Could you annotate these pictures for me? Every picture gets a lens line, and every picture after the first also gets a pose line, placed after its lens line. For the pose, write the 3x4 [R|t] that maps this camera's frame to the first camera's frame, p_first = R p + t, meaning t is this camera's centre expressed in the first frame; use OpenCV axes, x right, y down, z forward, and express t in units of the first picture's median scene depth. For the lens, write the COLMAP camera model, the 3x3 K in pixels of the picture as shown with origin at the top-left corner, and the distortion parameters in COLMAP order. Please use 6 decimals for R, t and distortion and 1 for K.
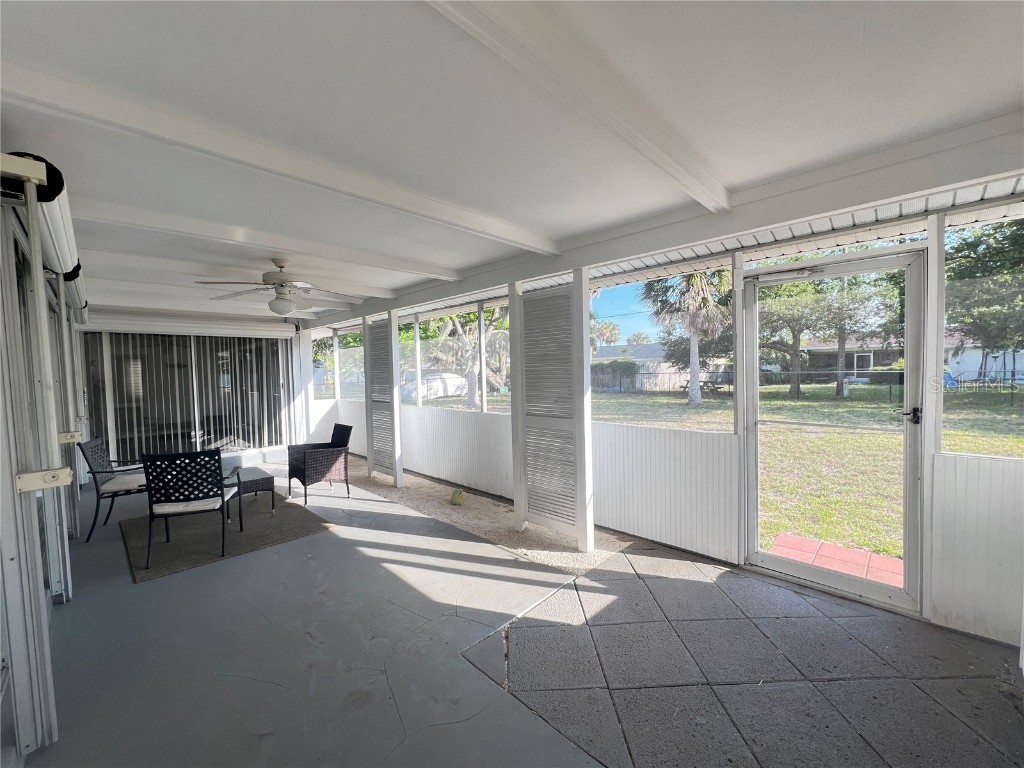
lens RADIAL K [[408.7, 0, 514.7], [0, 408.7, 384.5], [0, 0, 1]] dist [-0.001091, 0.000286]
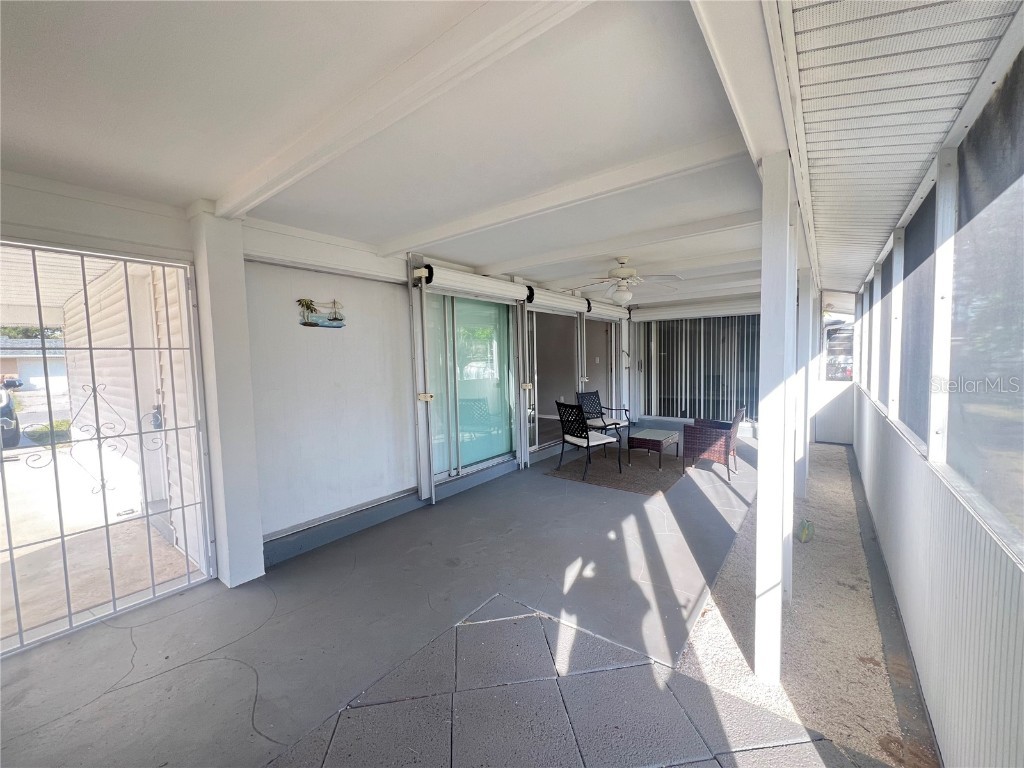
lens RADIAL K [[408.7, 0, 514.7], [0, 408.7, 384.5], [0, 0, 1]] dist [-0.001091, 0.000286]
pose [[0.117446, 0.085158, -0.989421, 0.618761], [-0.018719, 0.996329, 0.083530, -0.028280], [0.992903, 0.008711, 0.118609, 0.560807]]
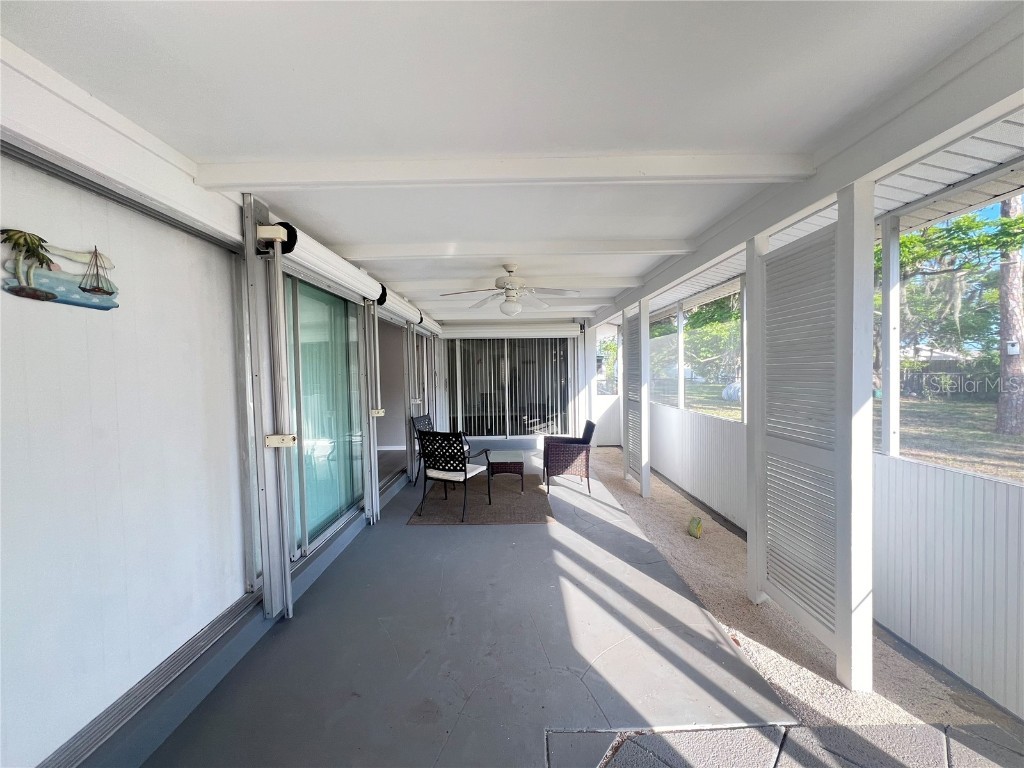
lens RADIAL K [[408.7, 0, 514.7], [0, 408.7, 384.5], [0, 0, 1]] dist [-0.001091, 0.000286]
pose [[0.701285, 0.032519, -0.712139, 0.223291], [-0.025166, 0.999466, 0.020858, -0.011024], [0.712437, 0.003295, 0.701728, 0.253877]]
